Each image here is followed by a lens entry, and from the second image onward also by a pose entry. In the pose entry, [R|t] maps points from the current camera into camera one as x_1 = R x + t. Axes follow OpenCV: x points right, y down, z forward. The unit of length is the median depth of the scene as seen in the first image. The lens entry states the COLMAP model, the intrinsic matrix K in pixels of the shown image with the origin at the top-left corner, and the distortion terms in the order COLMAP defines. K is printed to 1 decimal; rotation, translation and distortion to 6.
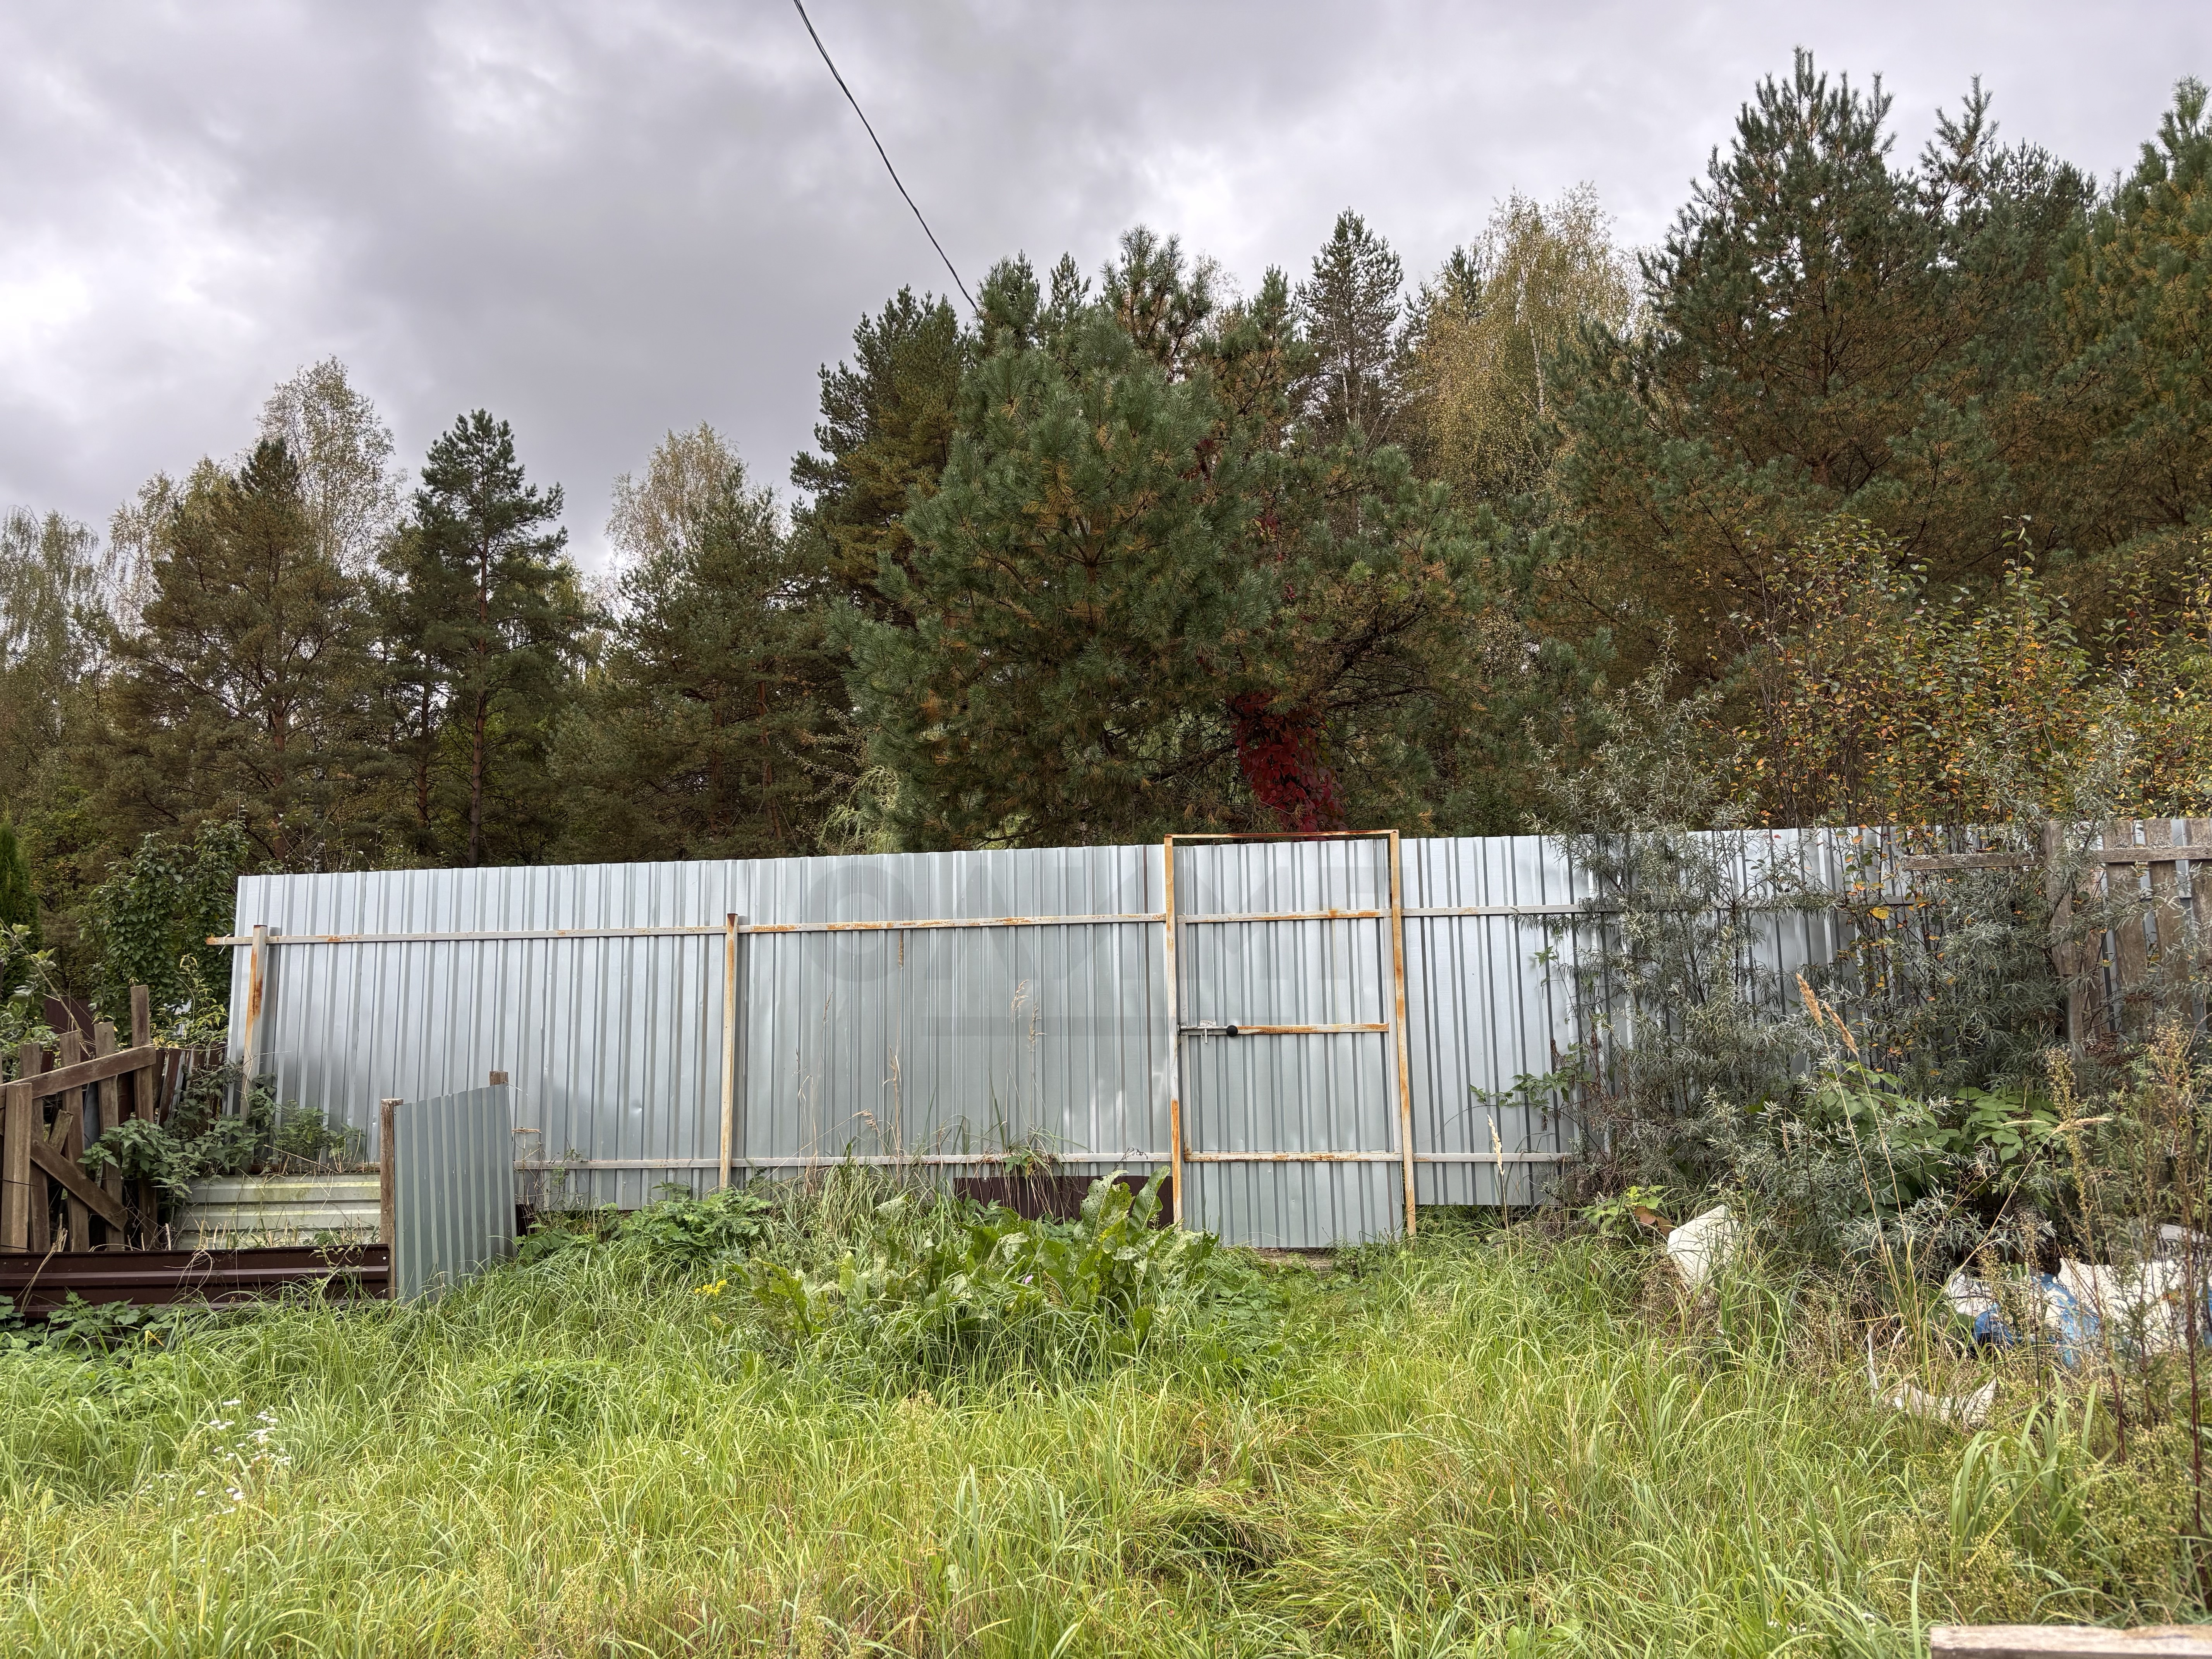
lens RADIAL K [[1624.2, 0, 1098.1], [0, 1624.2, 830.5], [0, 0, 1]] dist [0.007019, -0.003524]
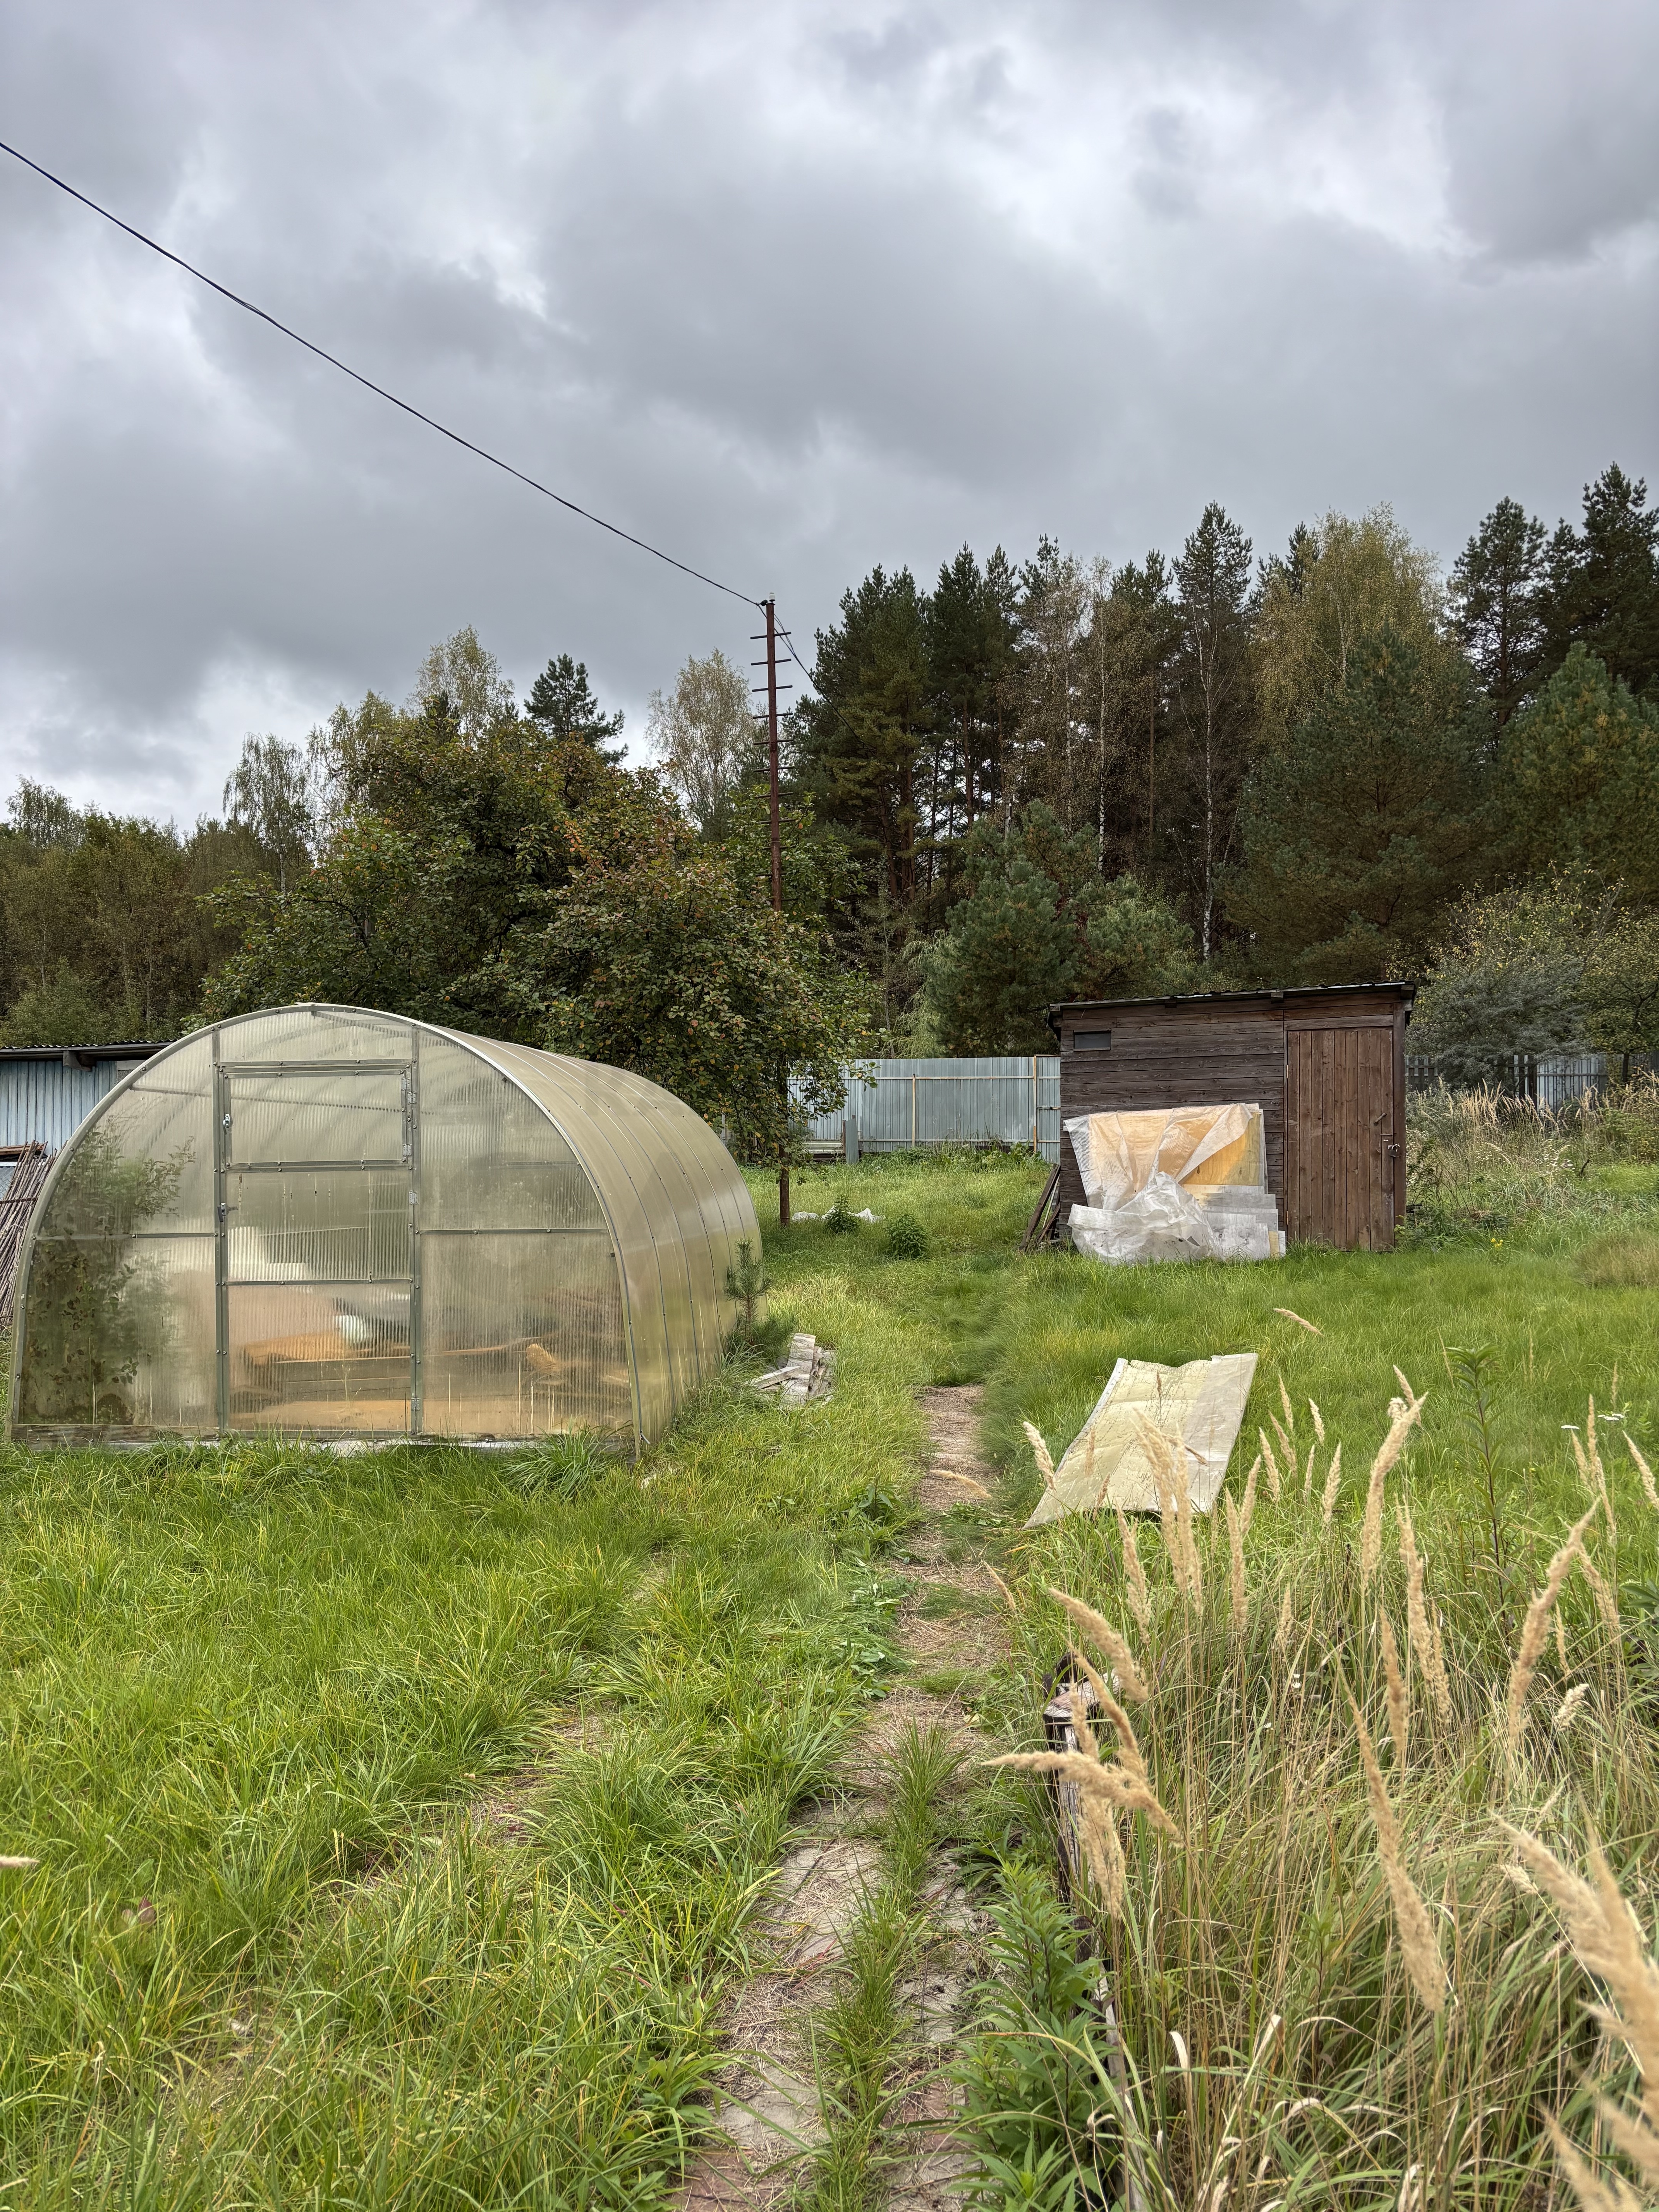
lens RADIAL K [[1611.1, 0, 829.5], [0, 1611.1, 1106.0], [0, 0, 1]] dist [0.034069, -0.066613]
pose [[0.993752, 0.020084, -0.109785, -0.006076], [-0.007394, 0.993362, 0.114796, -0.118275], [0.111361, -0.113267, 0.987304, -1.055697]]
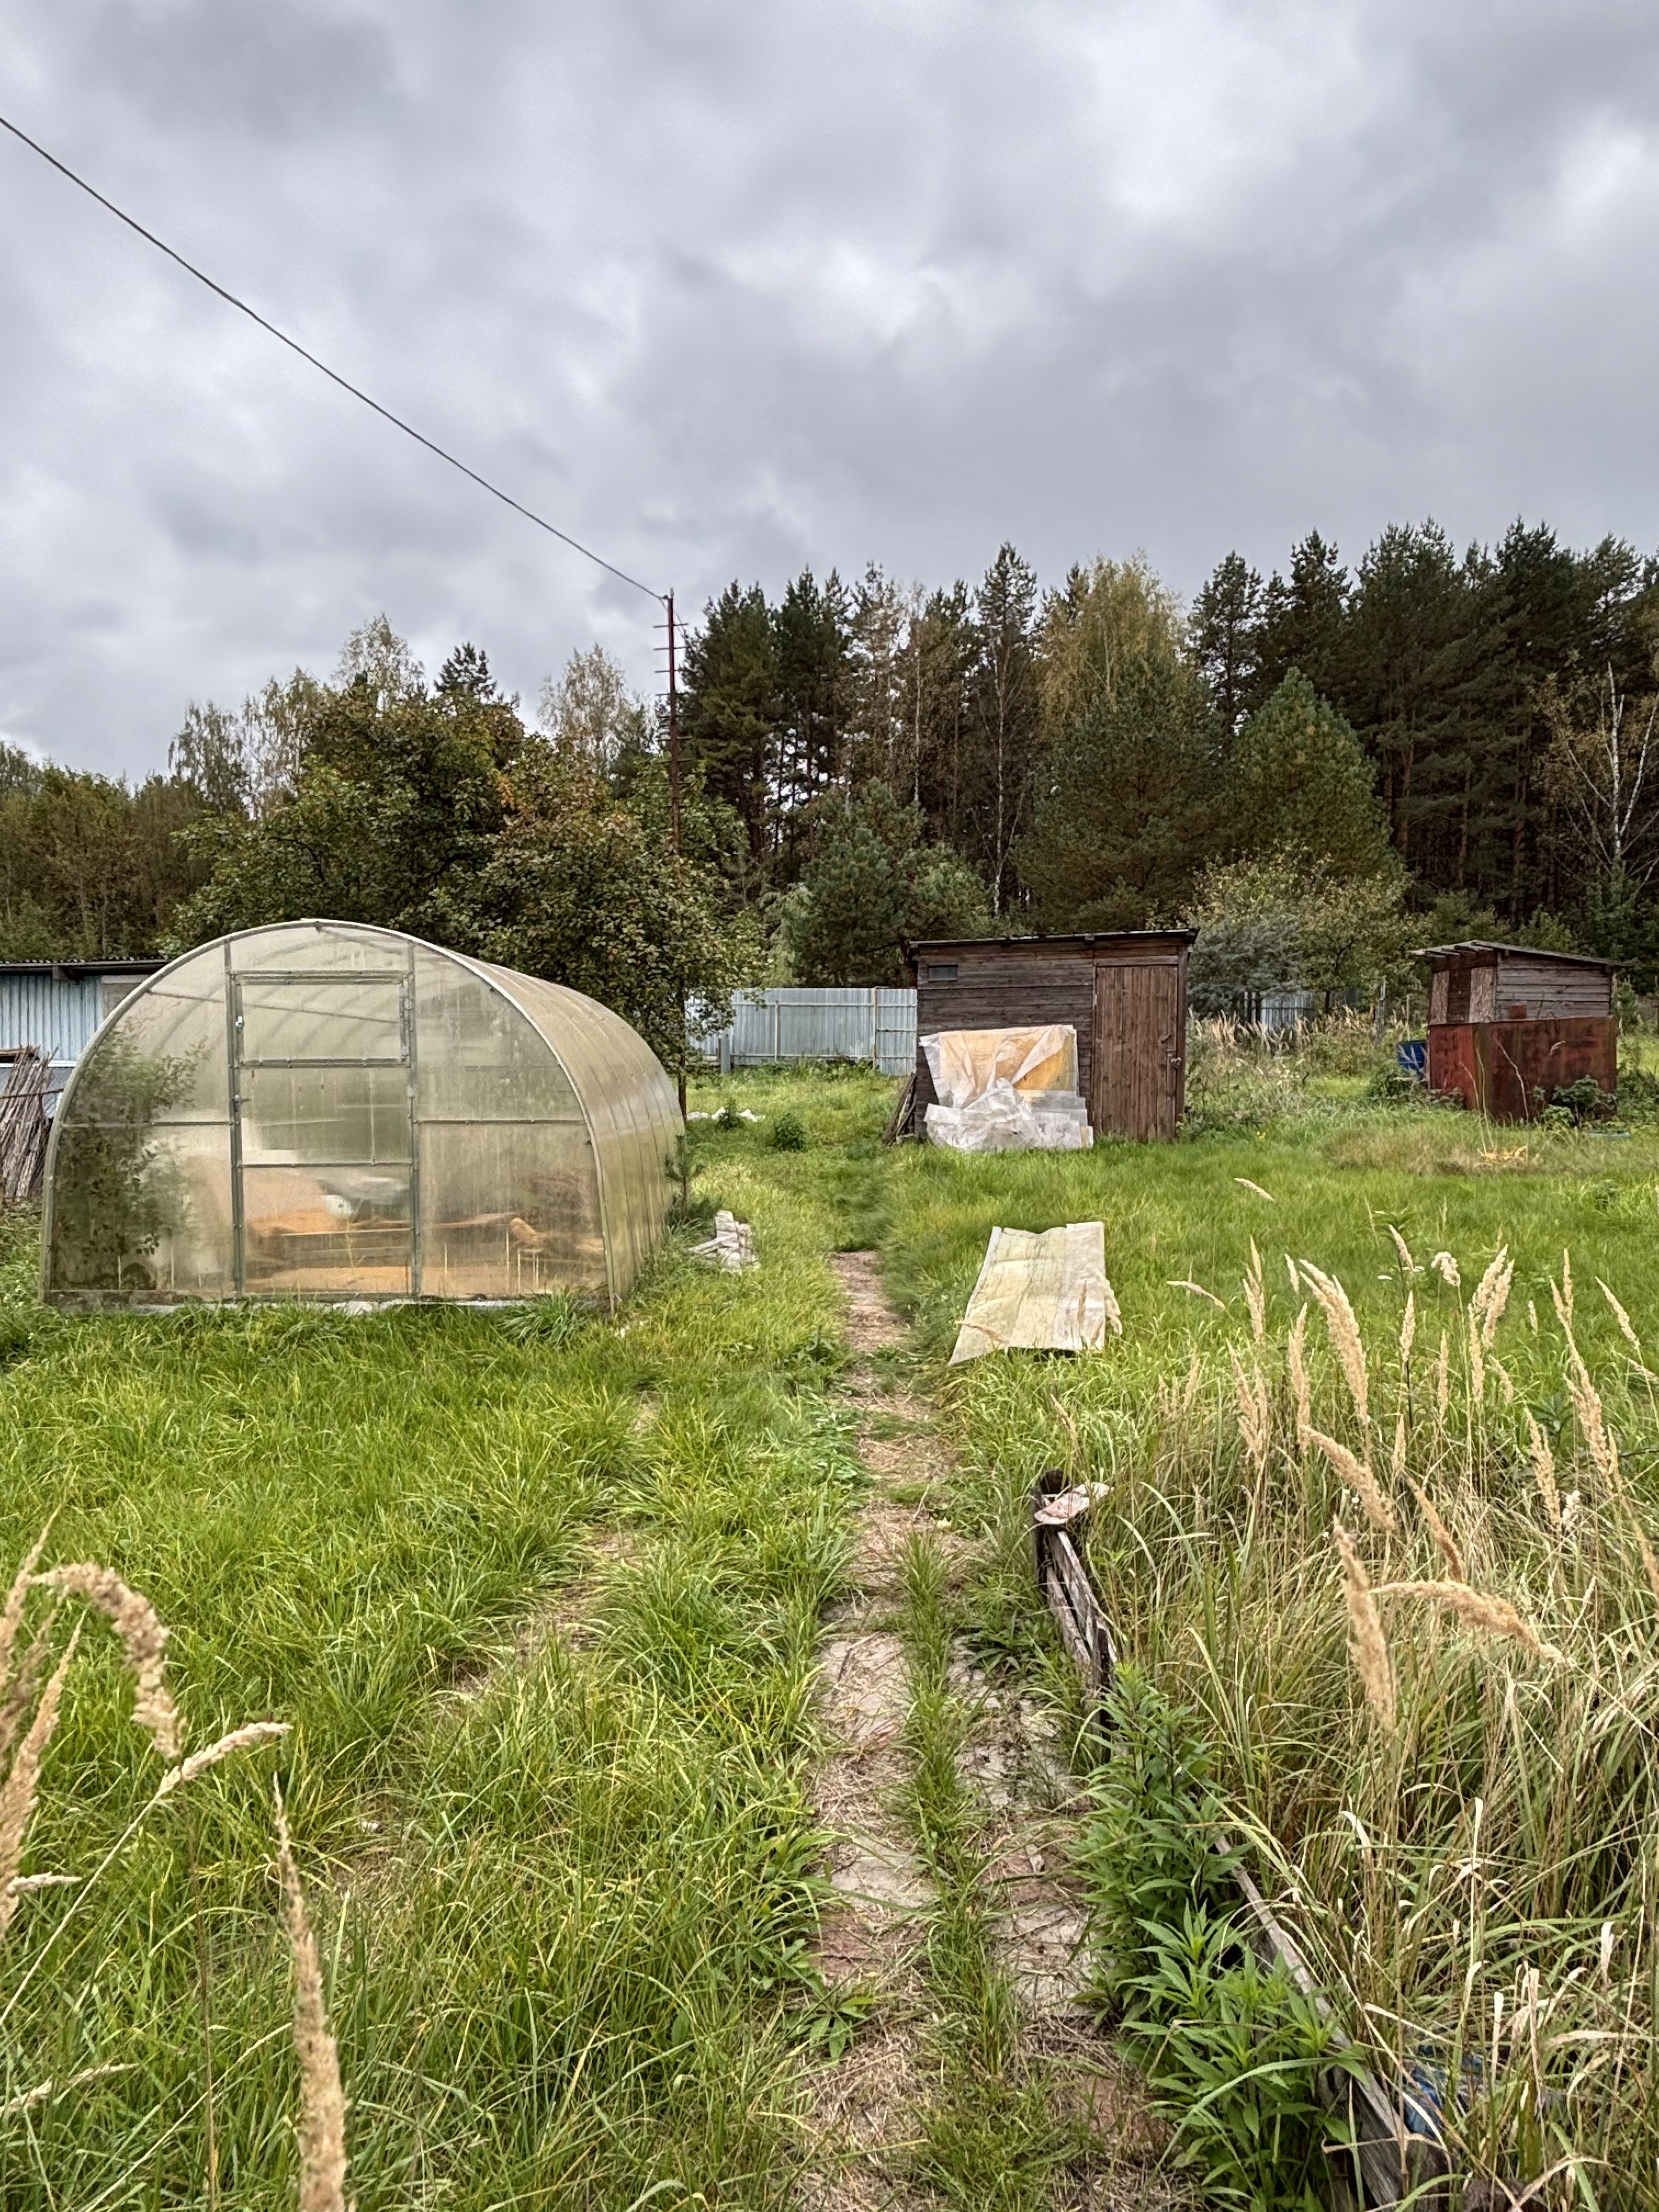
lens RADIAL K [[1297.2, 0, 841.2], [0, 1297.2, 1104.3], [0, 0, 1]] dist [0.039277, -0.095533]
pose [[0.999480, 0.030748, 0.009668, -0.023145], [-0.031943, 0.985010, 0.169514, -0.114397], [-0.004311, -0.169734, 0.985480, -1.046125]]
